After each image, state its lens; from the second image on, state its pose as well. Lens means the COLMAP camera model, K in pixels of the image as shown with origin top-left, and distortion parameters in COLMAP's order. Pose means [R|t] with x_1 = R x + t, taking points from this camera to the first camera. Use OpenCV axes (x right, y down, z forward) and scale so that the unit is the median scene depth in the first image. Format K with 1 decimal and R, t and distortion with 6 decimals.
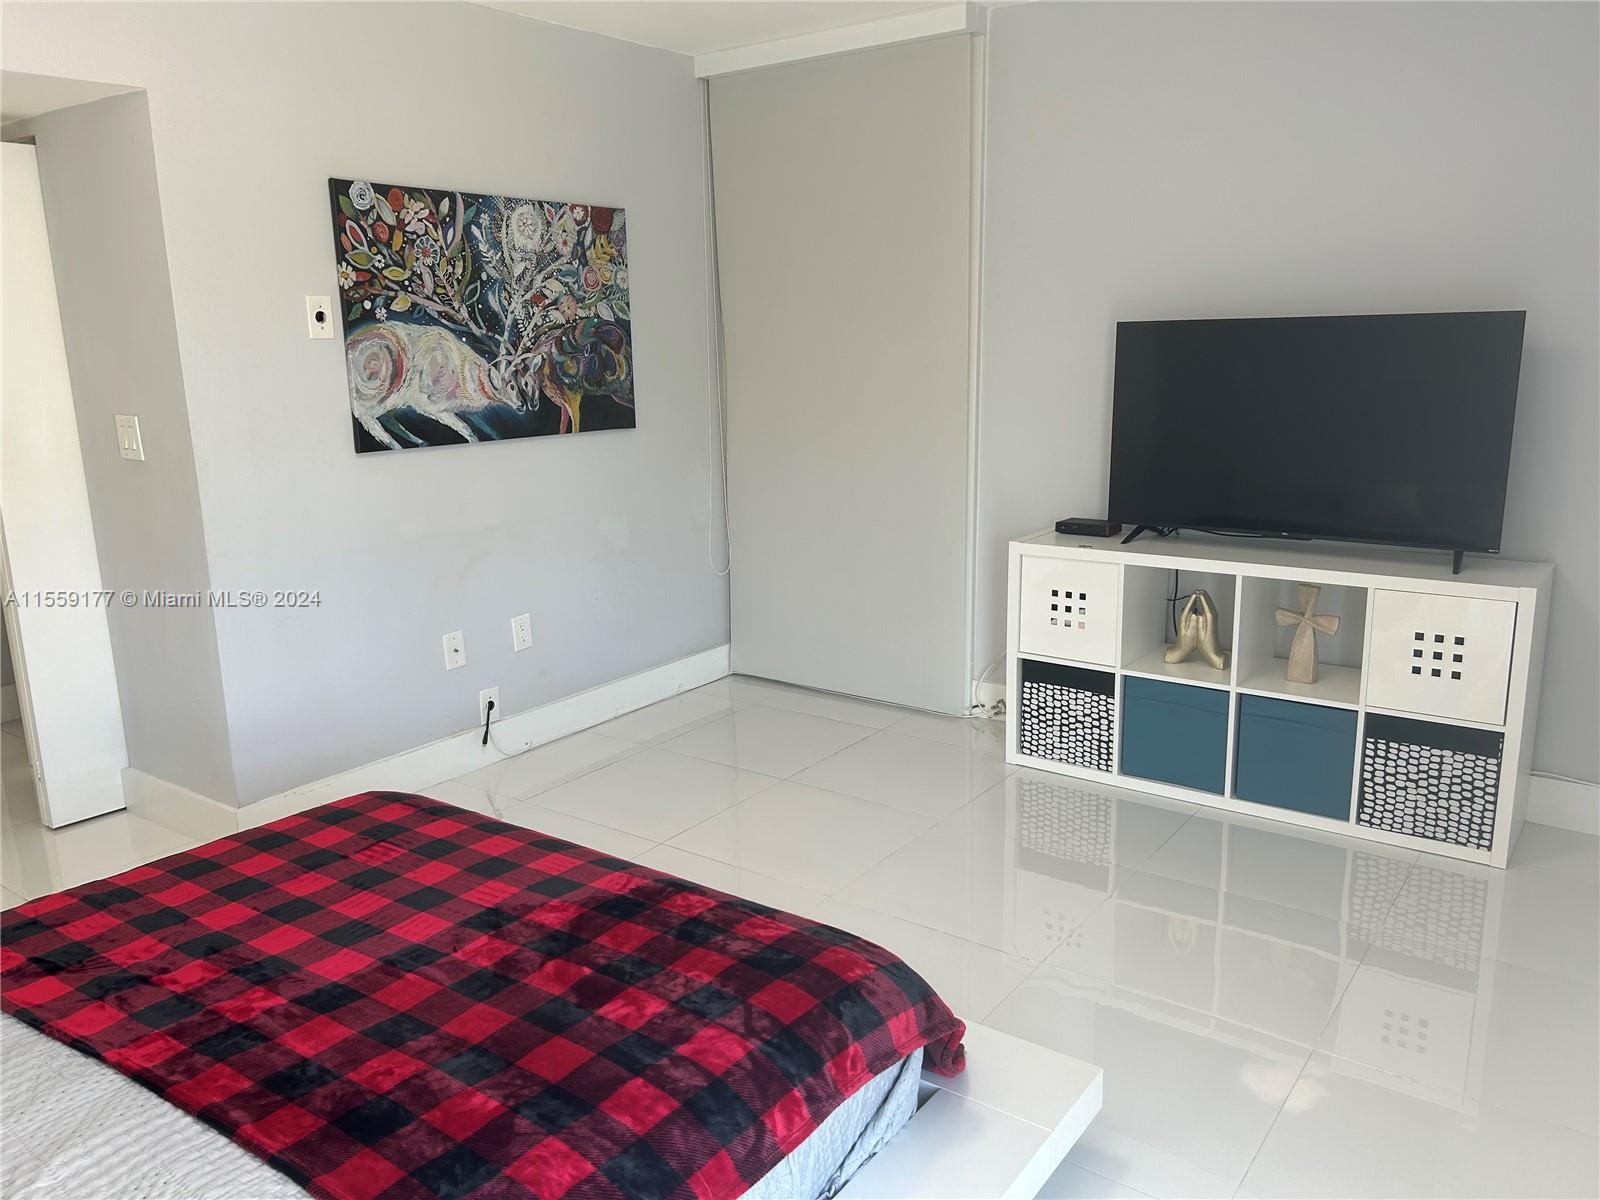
lens RADIAL K [[1205.7, 0, 803.4], [0, 1205.7, 595.8], [0, 0, 1]] dist [0.060527, -0.058222]
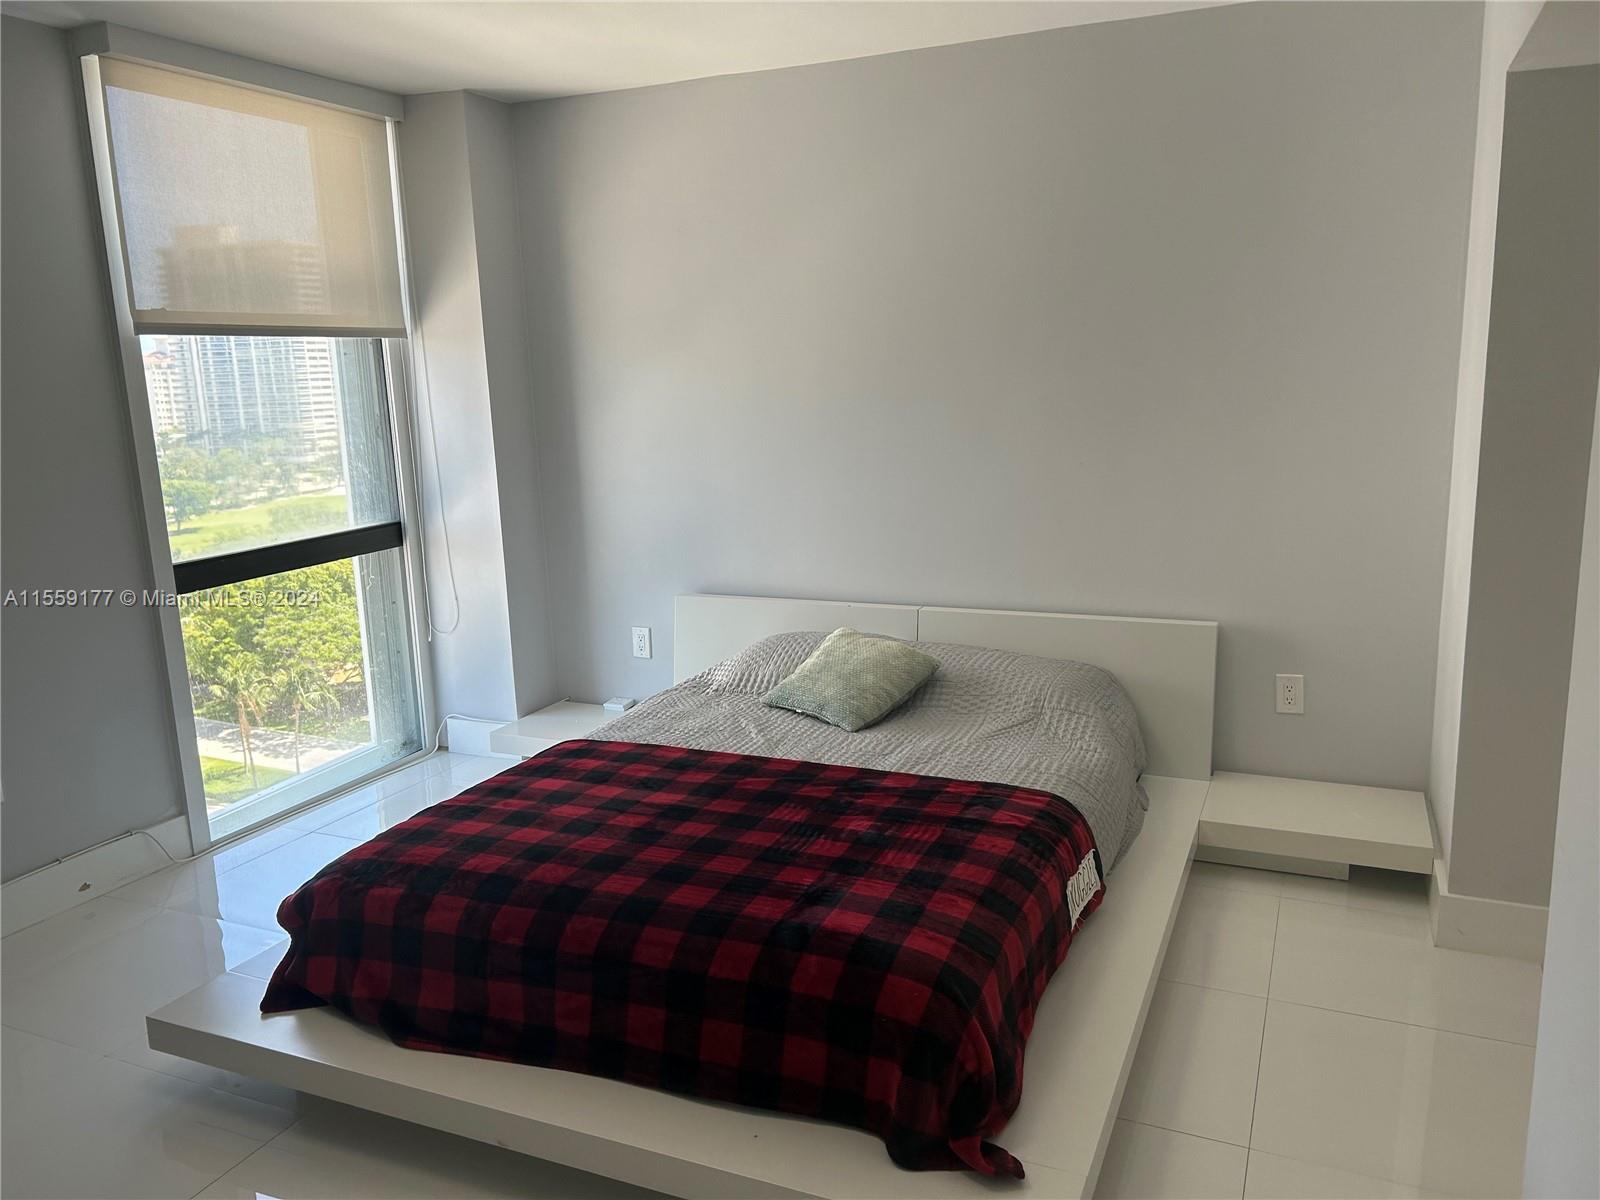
lens RADIAL K [[1205.7, 0, 800.5], [0, 1205.7, 602.1], [0, 0, 1]] dist [0.060527, -0.058222]
pose [[-0.975989, 0.094645, -0.196185, -0.115251], [0.006991, 0.913814, 0.406073, -0.285910], [0.217709, 0.394951, -0.892534, 1.221471]]
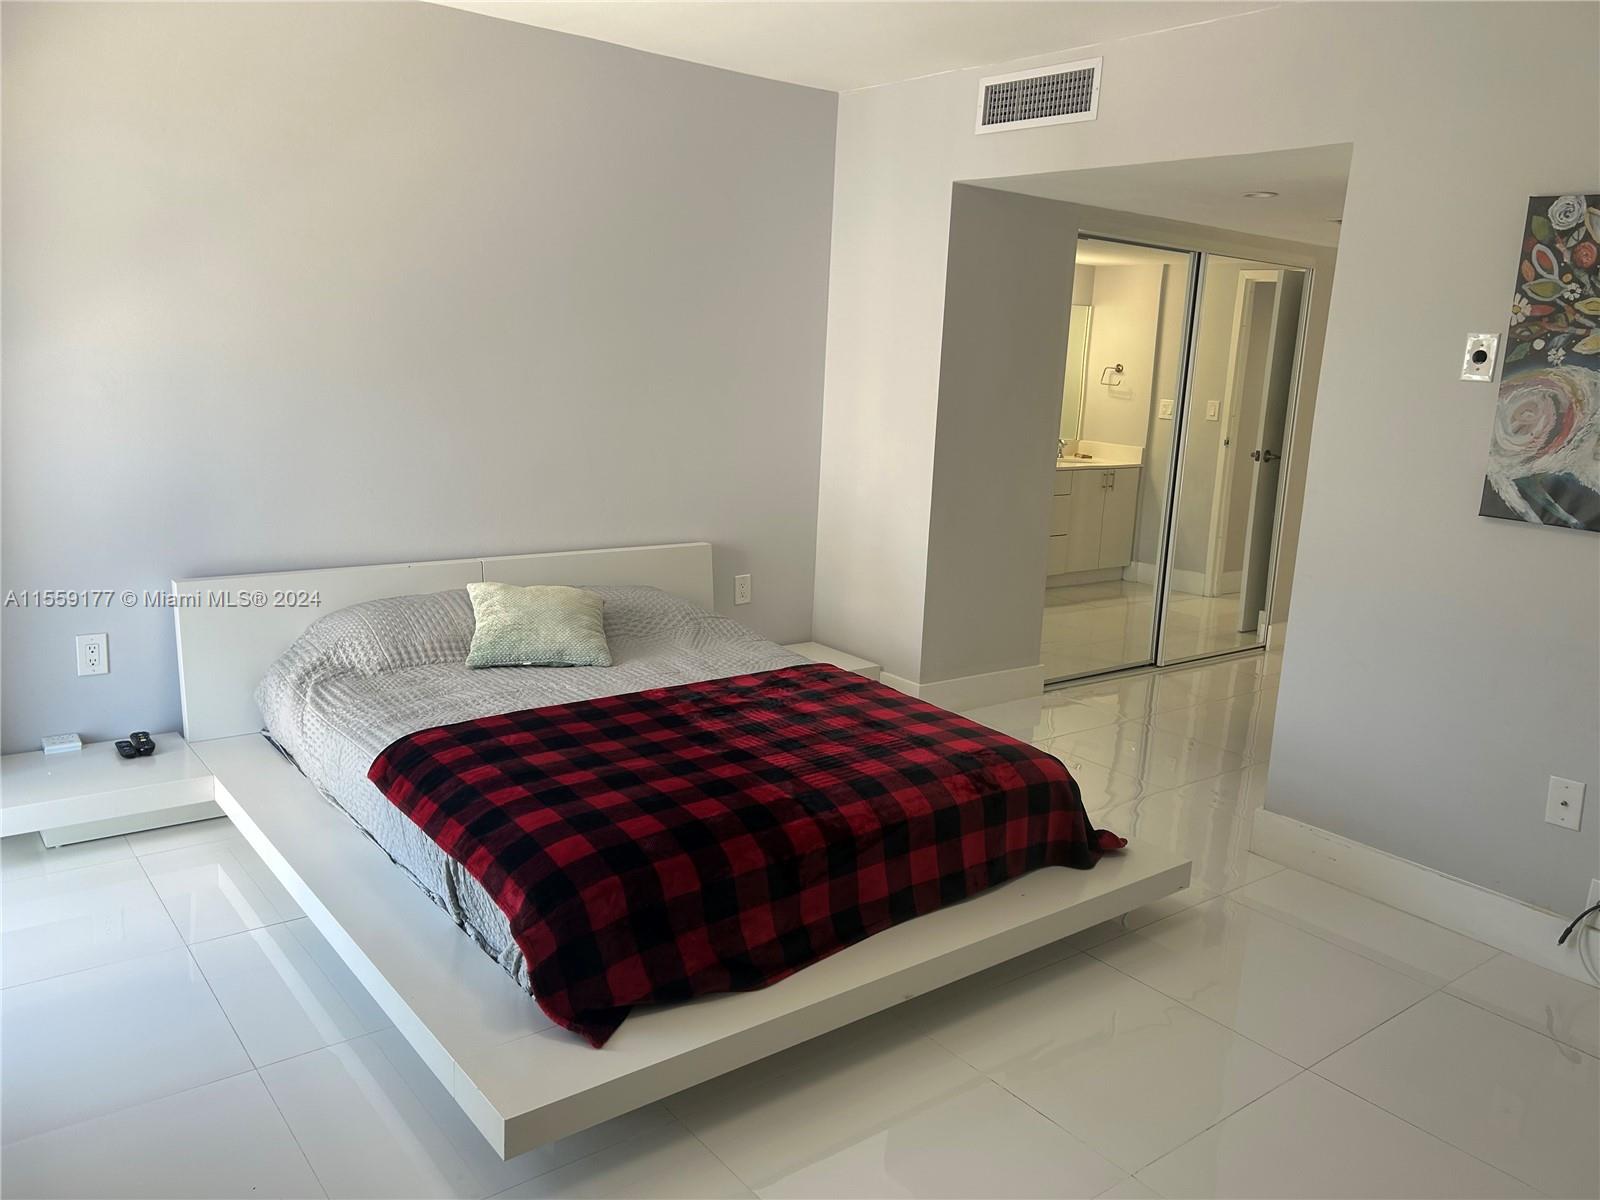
lens RADIAL K [[1205.7, 0, 807.1], [0, 1205.7, 601.9], [0, 0, 1]] dist [0.060527, -0.058222]
pose [[-0.257912, 0.209560, -0.943168, 0.585708], [-0.256142, 0.926434, 0.275884, -0.178334], [0.931597, 0.312739, -0.185261, 0.742383]]
